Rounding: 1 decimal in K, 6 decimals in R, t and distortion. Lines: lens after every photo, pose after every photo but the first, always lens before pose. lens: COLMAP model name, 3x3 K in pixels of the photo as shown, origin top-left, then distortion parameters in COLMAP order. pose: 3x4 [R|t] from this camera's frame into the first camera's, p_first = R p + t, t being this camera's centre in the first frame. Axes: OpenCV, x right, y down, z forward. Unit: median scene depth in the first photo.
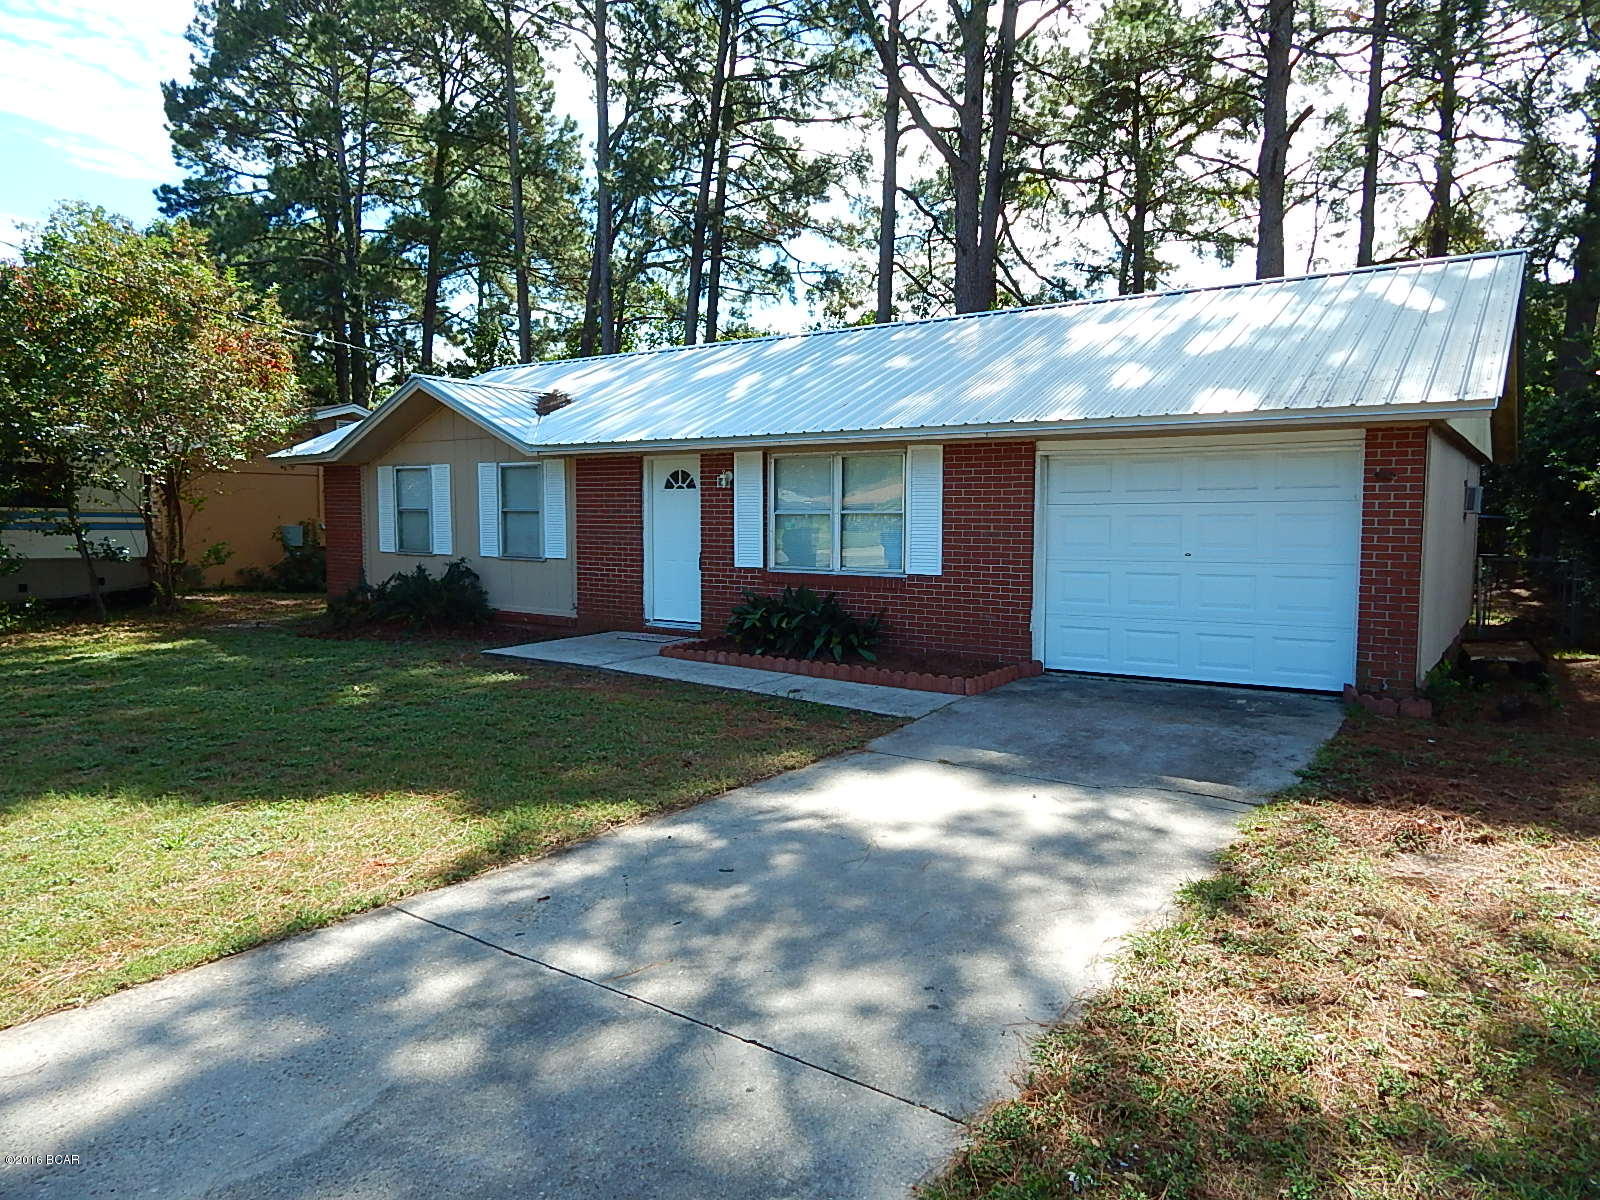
lens RADIAL K [[1060.4, 0, 800.0], [0, 1060.4, 600.0], [0, 0, 1]] dist [0.004302, 0.000574]
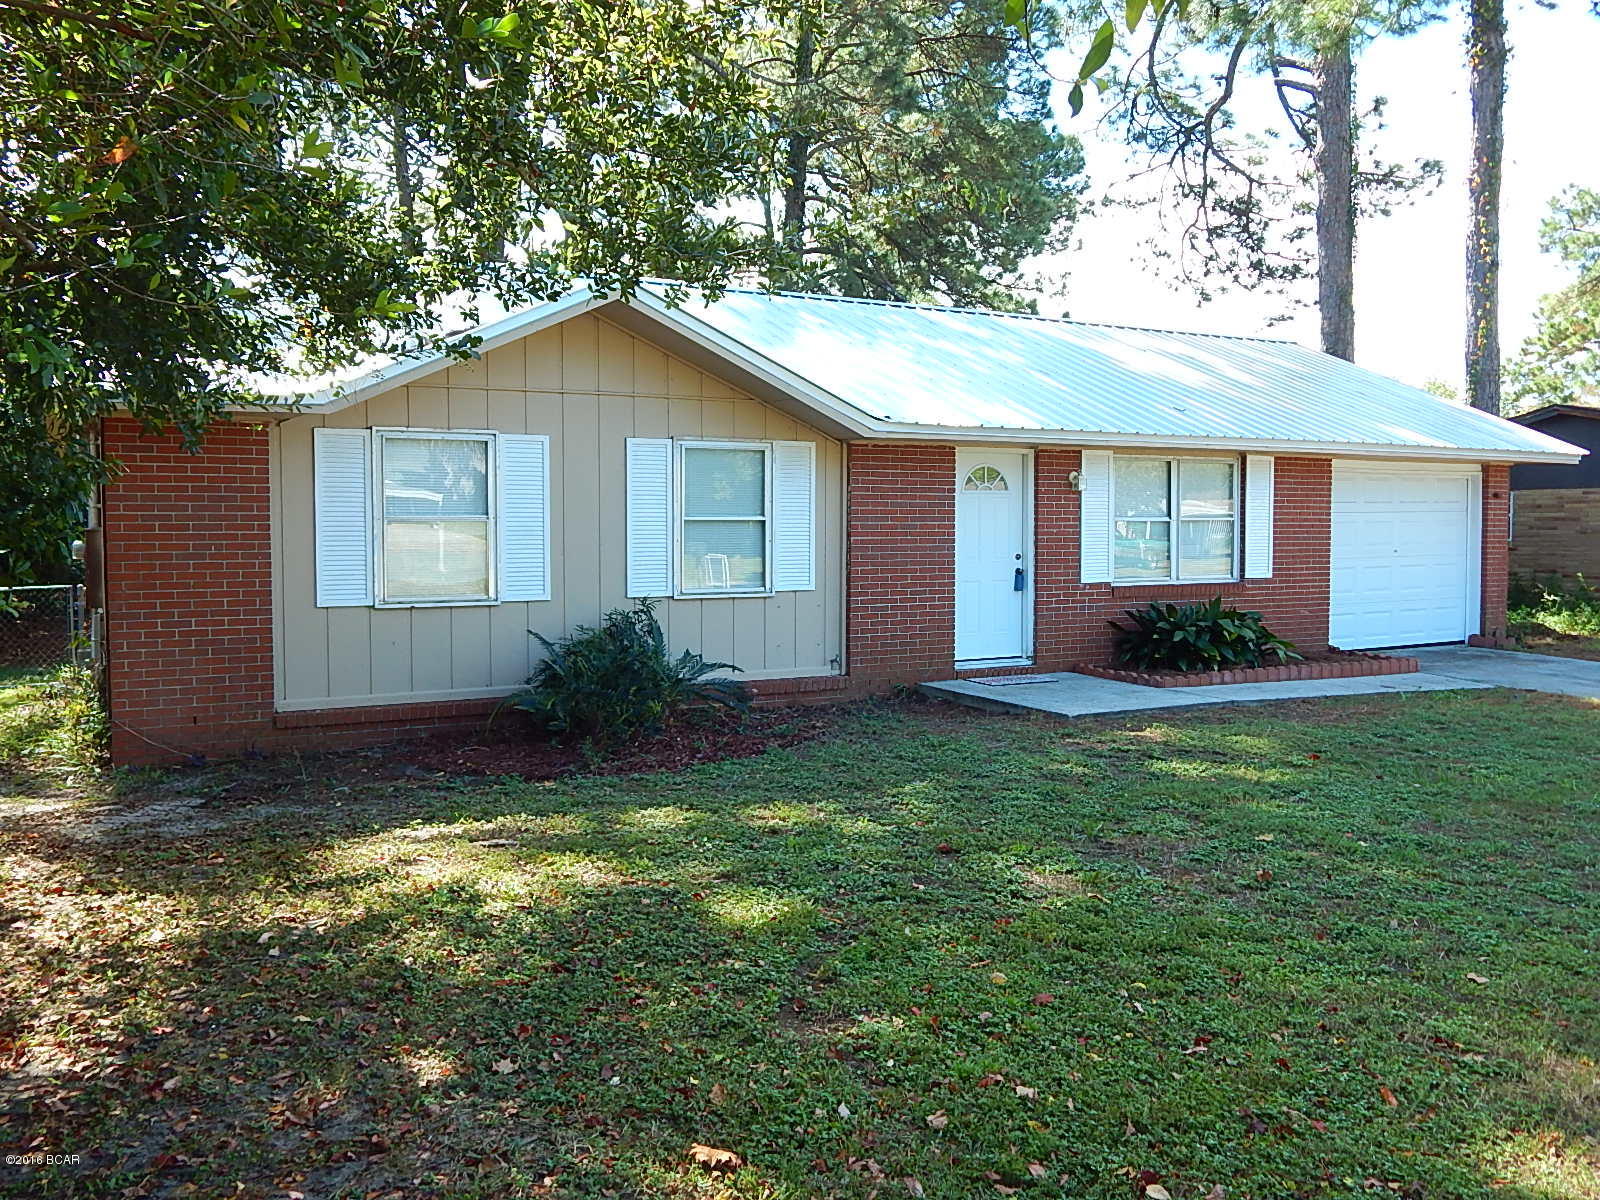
lens RADIAL K [[1297.5, 0, 800.0], [0, 1297.5, 600.0], [0, 0, 1]] dist [-0.032986, 0.000390]
pose [[0.457412, -0.053654, 0.887635, -1.107726], [0.077794, 0.996766, 0.020162, -0.057339], [-0.885846, 0.059830, 0.460106, 0.731666]]
